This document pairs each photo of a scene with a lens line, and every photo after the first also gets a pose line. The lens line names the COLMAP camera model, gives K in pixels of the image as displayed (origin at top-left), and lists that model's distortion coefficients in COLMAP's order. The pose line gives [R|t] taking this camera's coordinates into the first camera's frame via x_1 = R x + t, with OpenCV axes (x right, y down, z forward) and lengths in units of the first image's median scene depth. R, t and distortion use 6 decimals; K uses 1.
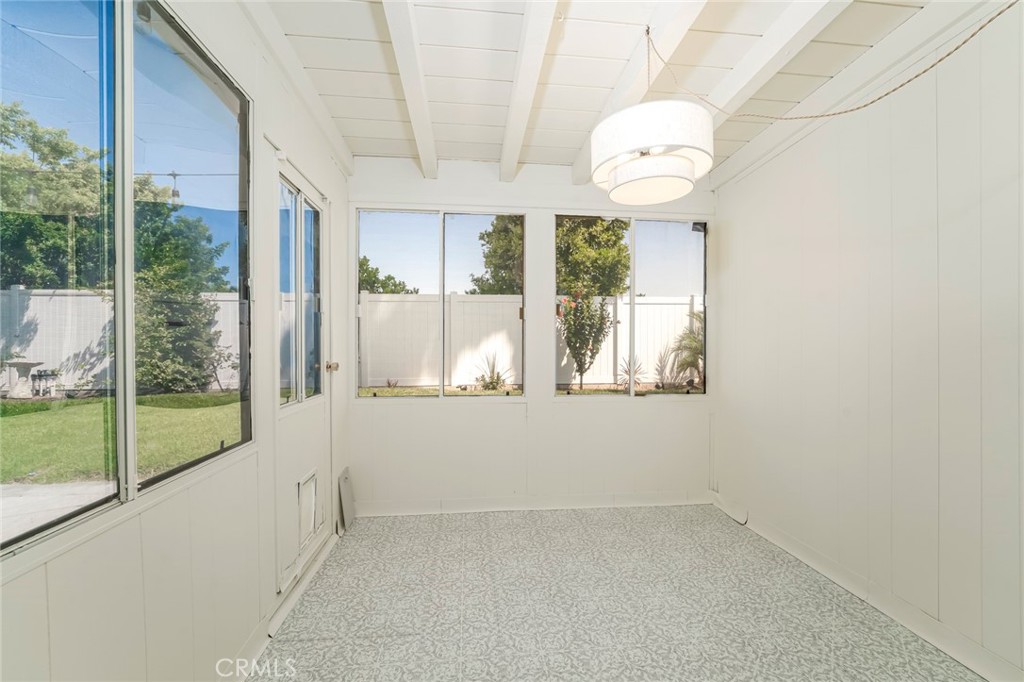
lens RADIAL K [[416.2, 0, 516.1], [0, 416.2, 341.4], [0, 0, 1]] dist [-0.000282, -0.000002]
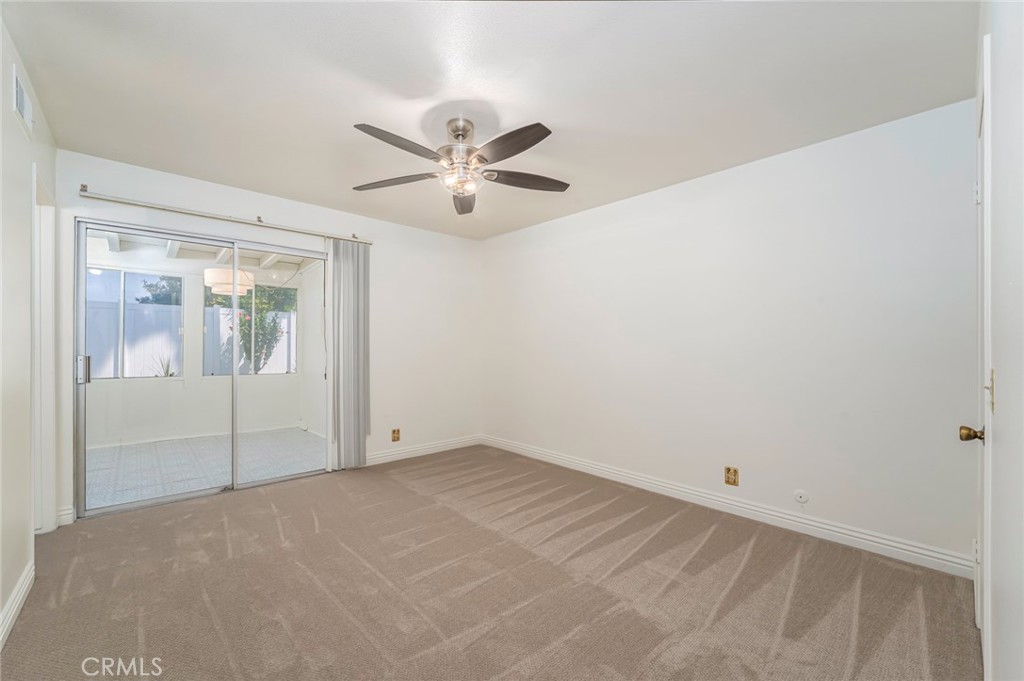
lens RADIAL K [[437.4, 0, 512.2], [0, 437.4, 352.5], [0, 0, 1]] dist [-0.000390, 0.000118]
pose [[0.828141, 0.002853, 0.560513, 0.054146], [-0.008420, 0.999938, 0.007352, 0.001093], [-0.560457, -0.010808, 0.828113, -0.521004]]
